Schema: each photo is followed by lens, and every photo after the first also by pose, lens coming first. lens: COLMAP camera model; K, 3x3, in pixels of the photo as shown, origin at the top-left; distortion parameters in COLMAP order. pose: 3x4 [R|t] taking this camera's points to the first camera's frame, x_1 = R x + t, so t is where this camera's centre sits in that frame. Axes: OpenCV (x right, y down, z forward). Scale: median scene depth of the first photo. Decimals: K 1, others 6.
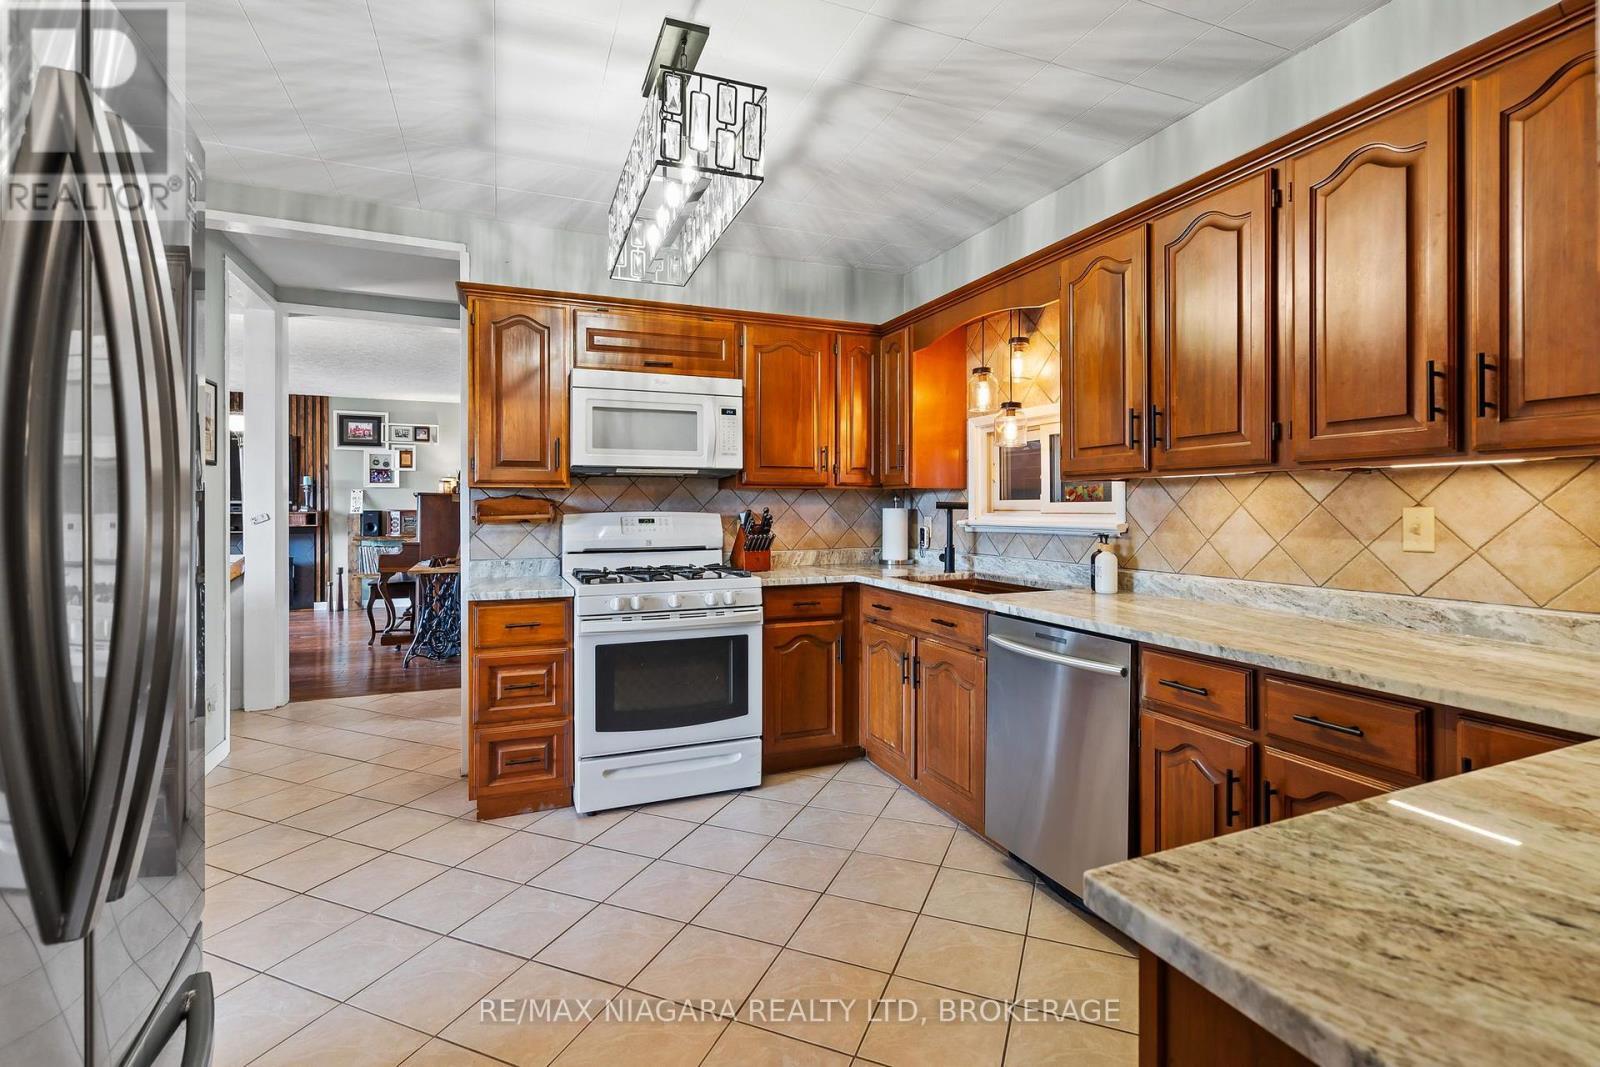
lens RADIAL K [[748.1, 0, 800.1], [0, 748.1, 511.4], [0, 0, 1]] dist [-0.000284, 0.000019]
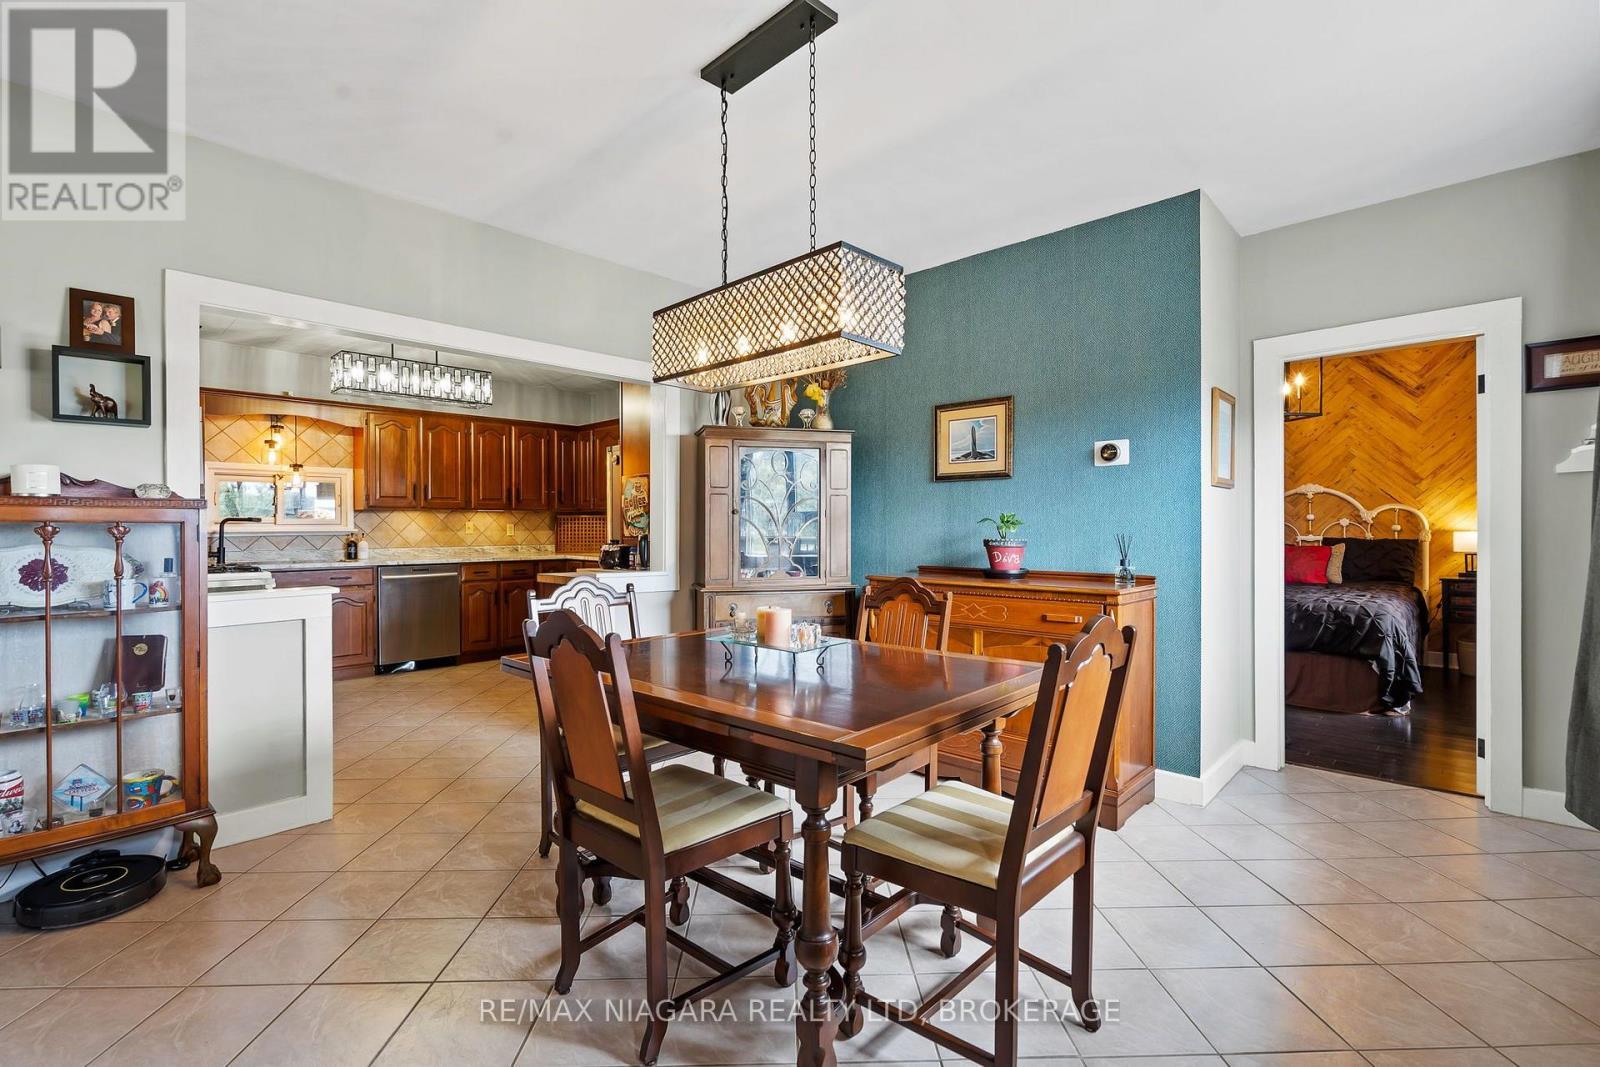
lens RADIAL K [[730.6, 0, 800.0], [0, 730.6, 533.5], [0, 0, 1]] dist [-0.002106, -0.000273]
pose [[-0.401717, -0.007455, 0.915733, -2.559146], [0.008514, 0.999893, 0.011875, 0.019804], [-0.915724, 0.012567, -0.401611, 0.806039]]
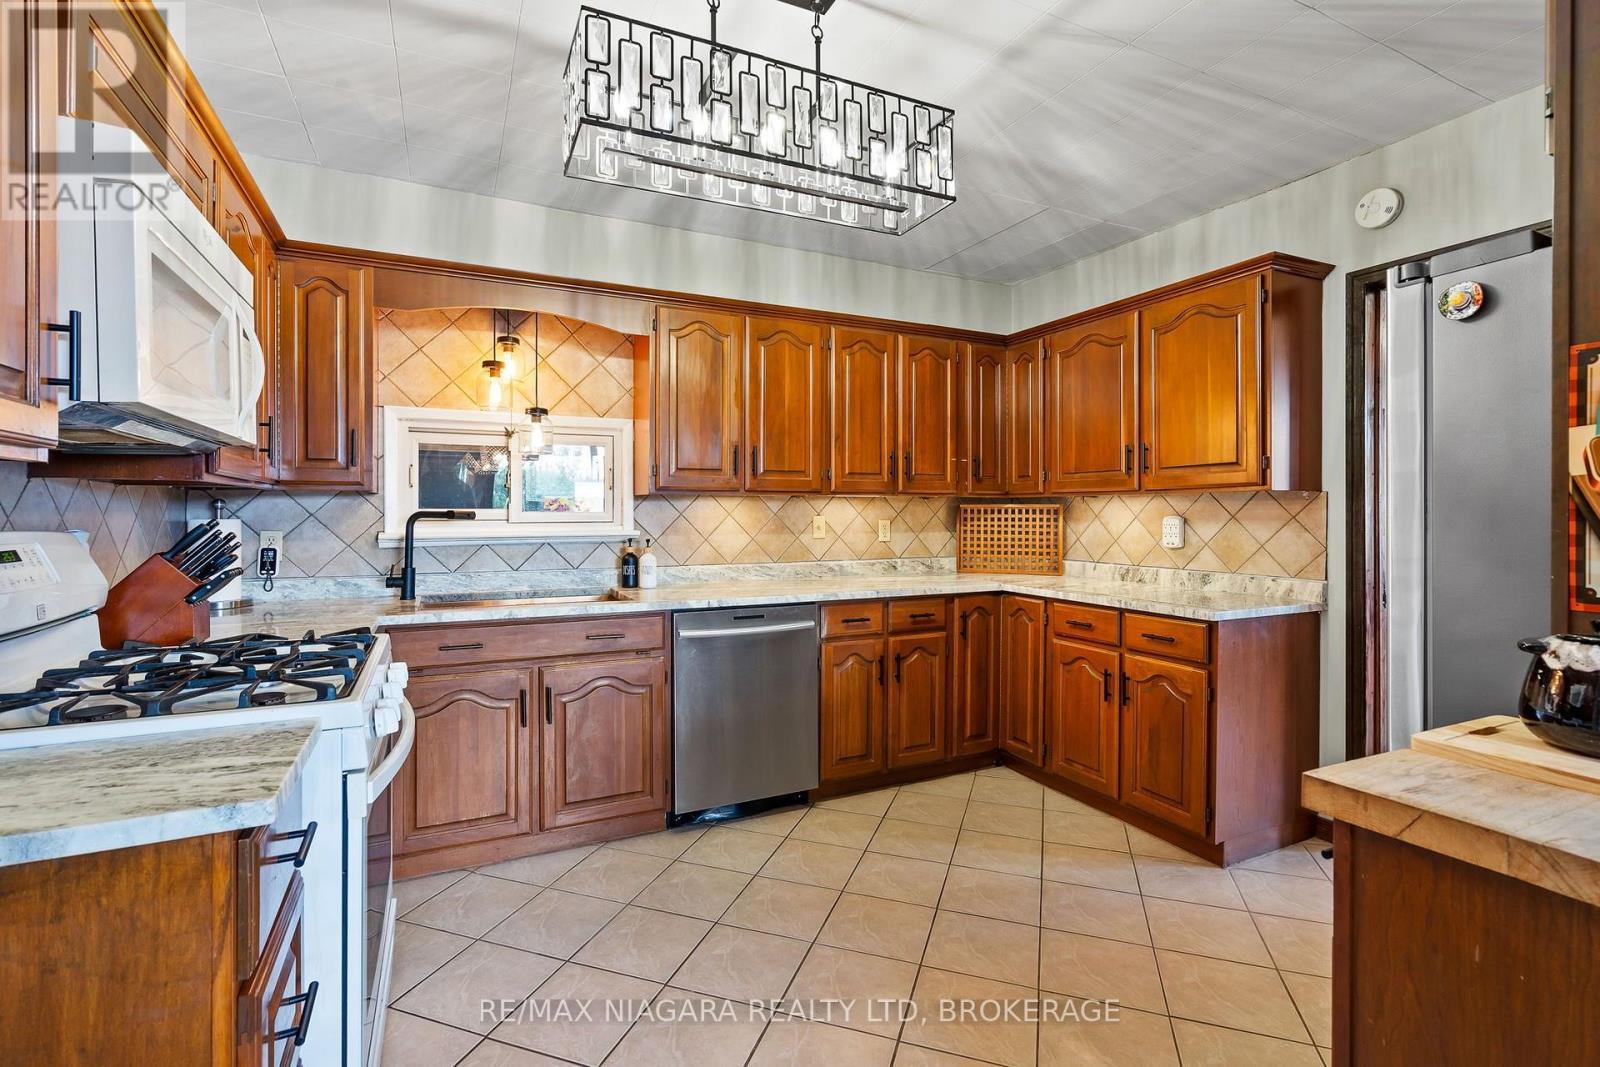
lens RADIAL K [[748.1, 0, 800.1], [0, 748.1, 511.4], [0, 0, 1]] dist [-0.000284, 0.000019]
pose [[-0.063563, 0.003432, 0.997972, -0.966322], [0.007002, 0.999971, -0.002993, -0.010140], [-0.997953, 0.006798, -0.063585, 0.991769]]
